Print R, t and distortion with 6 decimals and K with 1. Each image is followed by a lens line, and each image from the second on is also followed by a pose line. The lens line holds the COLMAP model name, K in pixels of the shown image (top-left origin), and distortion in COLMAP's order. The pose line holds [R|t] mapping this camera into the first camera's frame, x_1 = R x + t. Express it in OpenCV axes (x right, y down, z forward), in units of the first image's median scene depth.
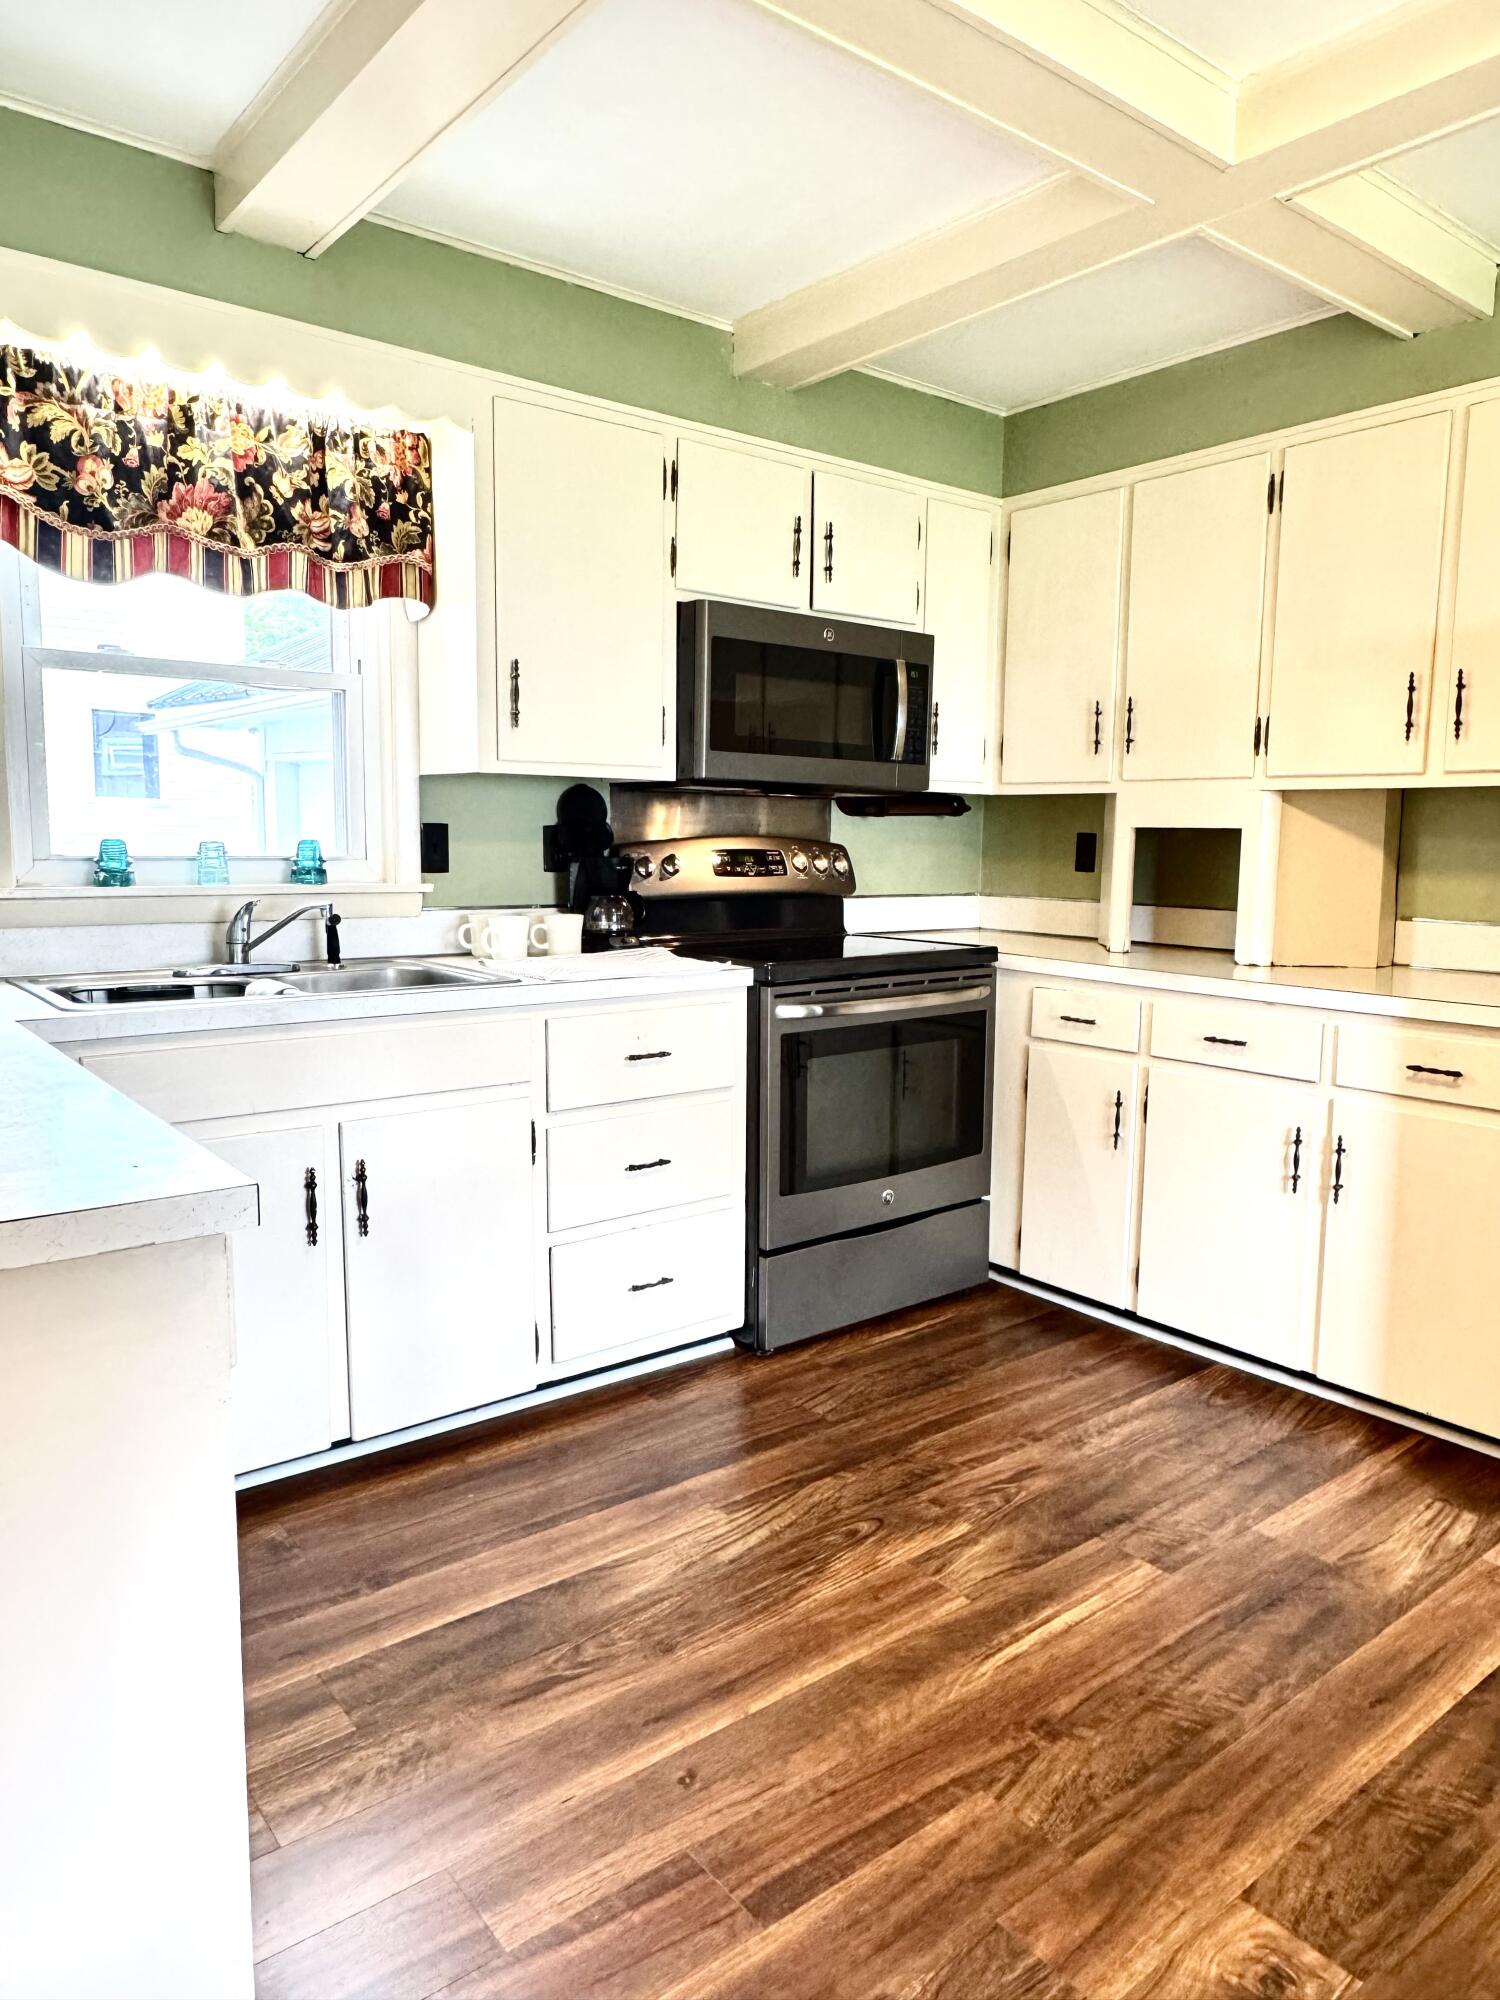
lens RADIAL K [[1320.5, 0, 755.7], [0, 1320.5, 997.7], [0, 0, 1]] dist [-0.005056, 0.002541]
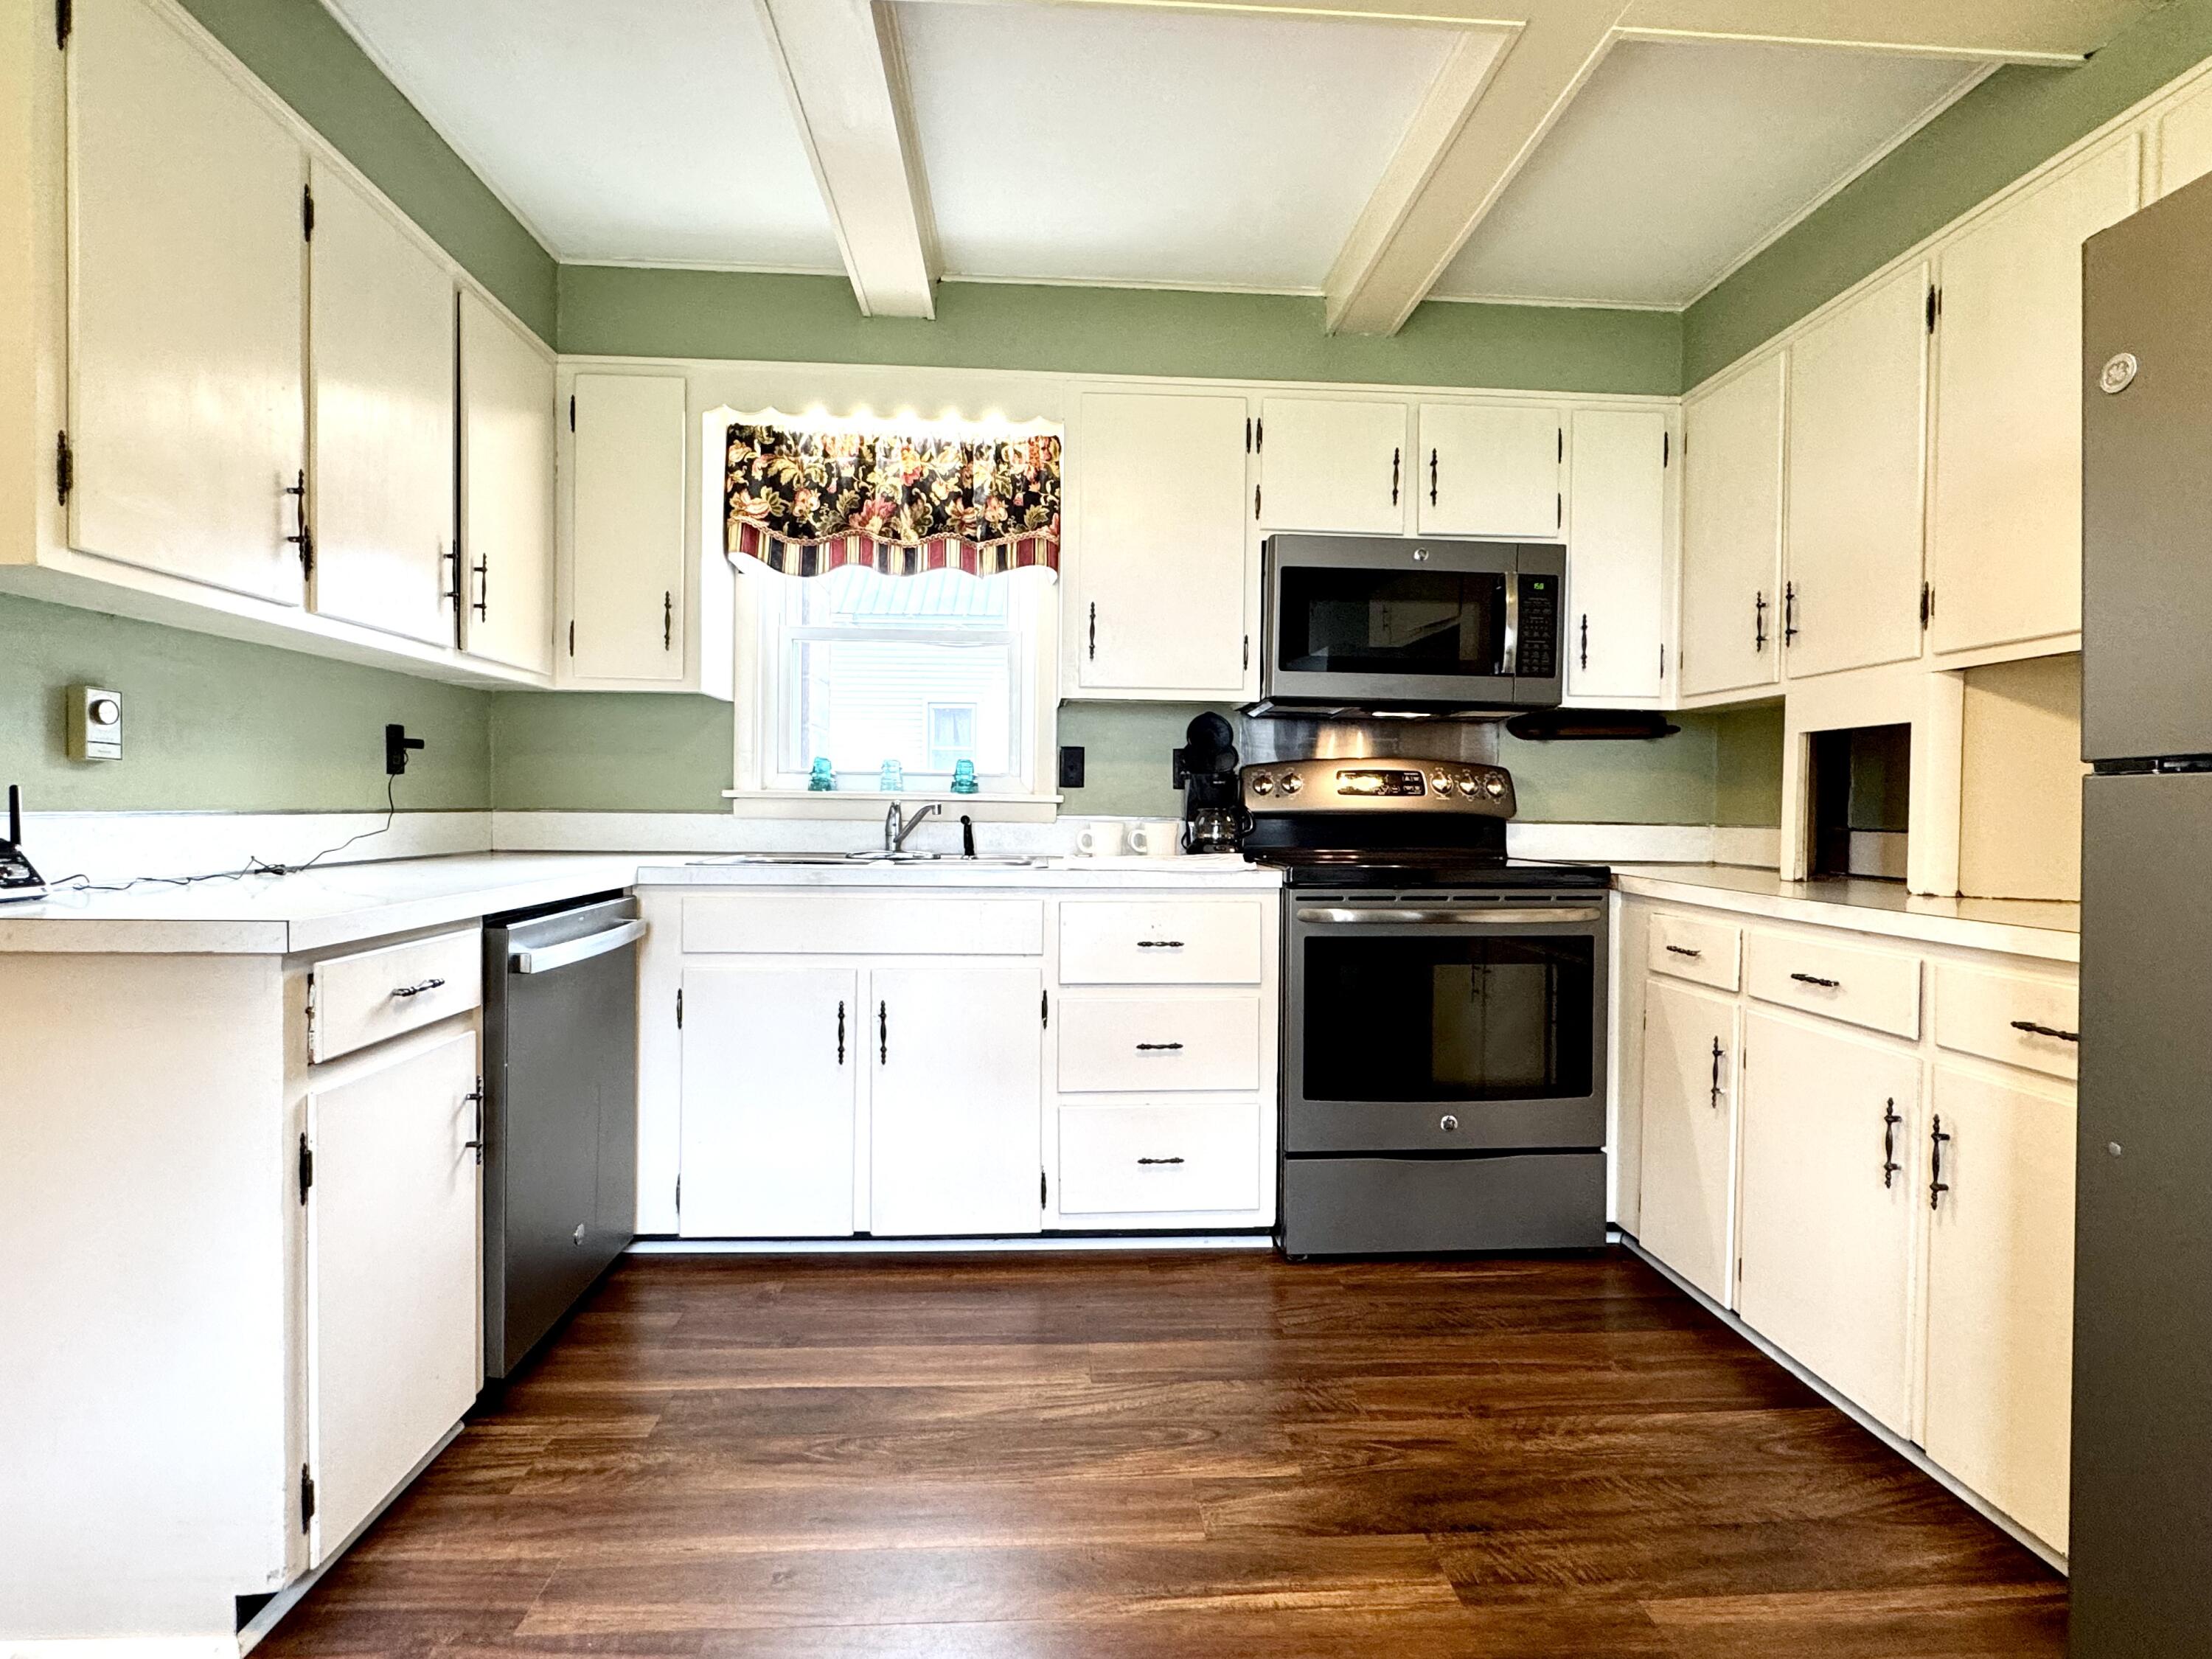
lens RADIAL K [[1116.3, 0, 1107.0], [0, 1116.3, 826.8], [0, 0, 1]] dist [-0.002783, 0.001053]
pose [[0.820418, 0.007970, -0.571709, 0.452995], [-0.072631, 0.993255, -0.090380, 0.038299], [0.567132, 0.115673, 0.815464, 0.235443]]
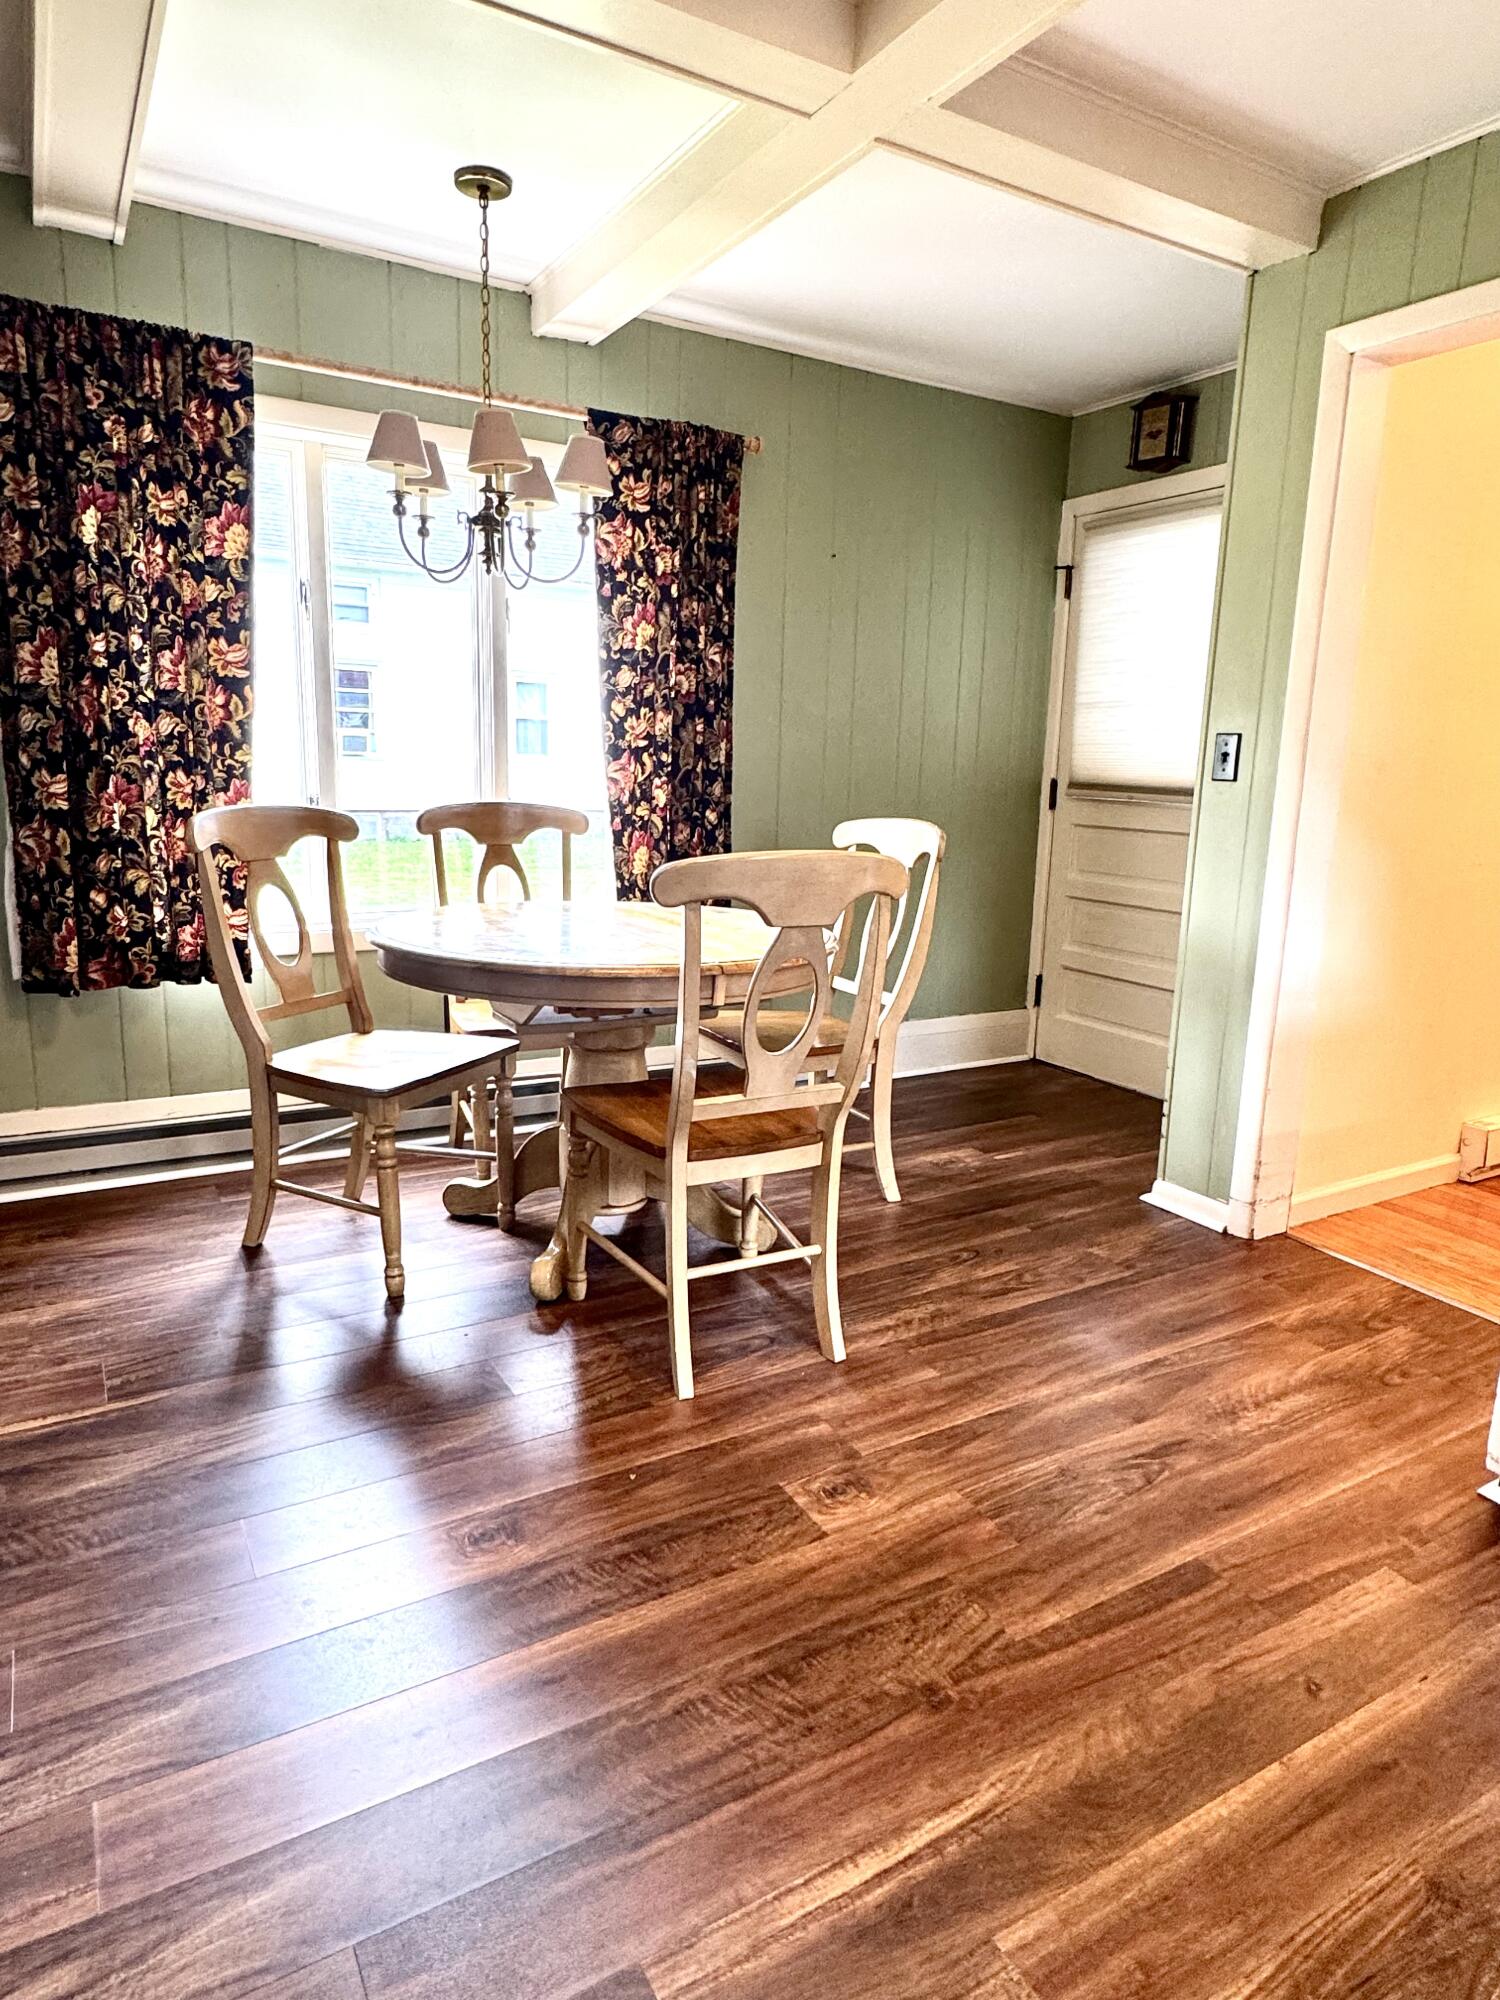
lens RADIAL K [[1198.9, 0, 756.4], [0, 1198.9, 1005.2], [0, 0, 1]] dist [-0.004880, 0.001090]
pose [[-0.989716, -0.067317, 0.126217, 0.194485], [-0.022893, 0.945515, 0.324773, -0.124386], [-0.141203, 0.318543, -0.937332, 1.182360]]
